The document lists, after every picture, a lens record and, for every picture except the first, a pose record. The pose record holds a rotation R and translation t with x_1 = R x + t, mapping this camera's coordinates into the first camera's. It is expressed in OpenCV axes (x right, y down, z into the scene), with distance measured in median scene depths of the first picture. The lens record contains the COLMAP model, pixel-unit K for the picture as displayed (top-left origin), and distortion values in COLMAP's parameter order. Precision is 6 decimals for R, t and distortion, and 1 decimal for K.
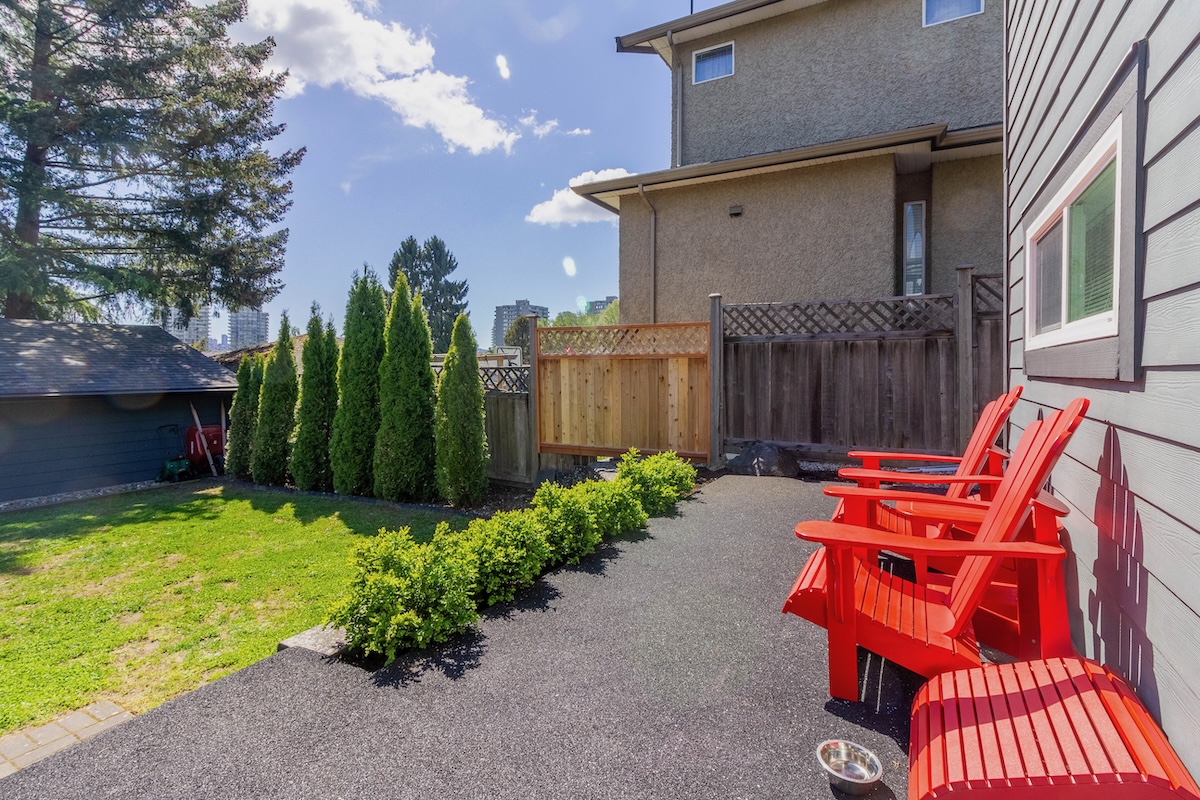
lens RADIAL K [[564.8, 0, 601.8], [0, 564.8, 363.9], [0, 0, 1]] dist [0.000132, 0.000177]
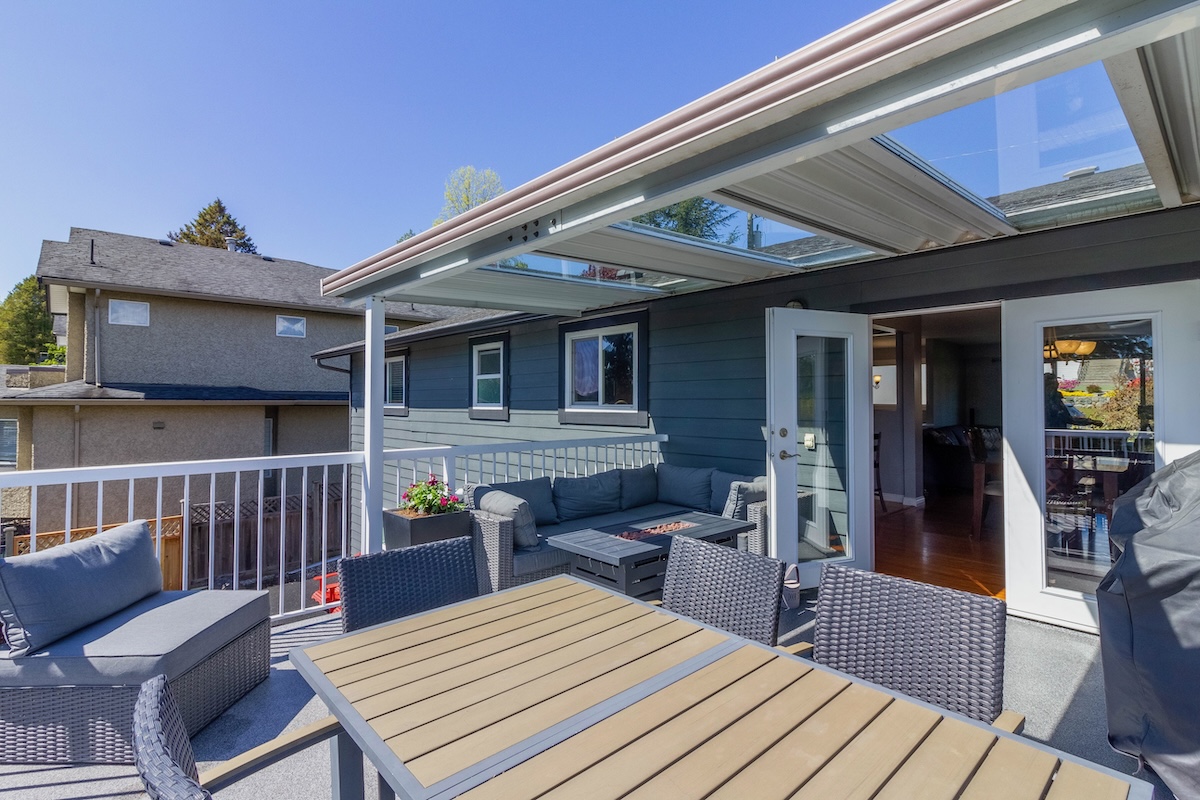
lens RADIAL K [[560.9, 0, 605.2], [0, 560.9, 386.0], [0, 0, 1]] dist [0.001897, 0.000846]
pose [[0.315285, 0.019751, 0.948791, -0.778049], [0.005833, 0.999724, -0.022749, -0.317748], [-0.948979, 0.012706, 0.315083, -0.585871]]
